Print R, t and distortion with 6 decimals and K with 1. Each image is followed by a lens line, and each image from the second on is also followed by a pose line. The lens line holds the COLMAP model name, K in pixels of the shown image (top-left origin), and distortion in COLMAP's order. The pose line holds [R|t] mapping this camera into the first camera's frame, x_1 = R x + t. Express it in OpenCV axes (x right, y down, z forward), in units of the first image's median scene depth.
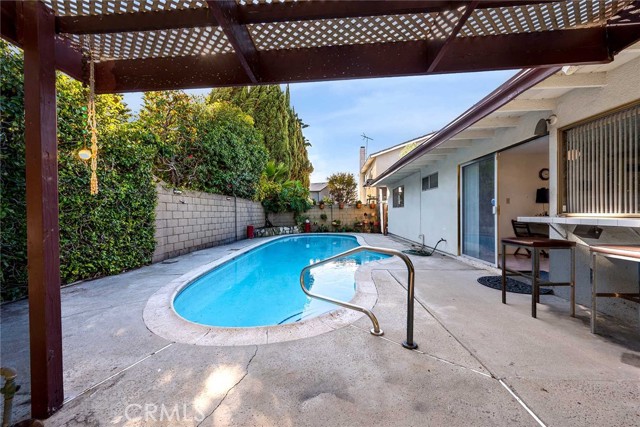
lens RADIAL K [[262.4, 0, 318.5], [0, 262.4, 213.7], [0, 0, 1]] dist [0.000857, 0.000308]
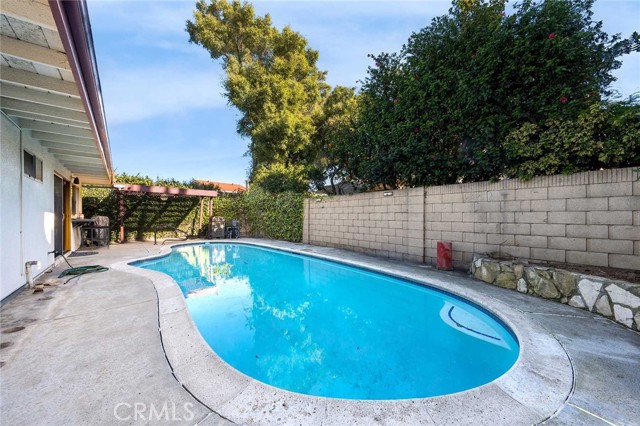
lens RADIAL K [[253.0, 0, 320.3], [0, 253.0, 215.8], [0, 0, 1]] dist [-0.000017, 0.000000]
pose [[-0.755850, 0.000448, -0.654745, 0.310825], [-0.001356, 0.999997, 0.002250, -0.001554], [0.654744, 0.002589, -0.755846, 1.821488]]
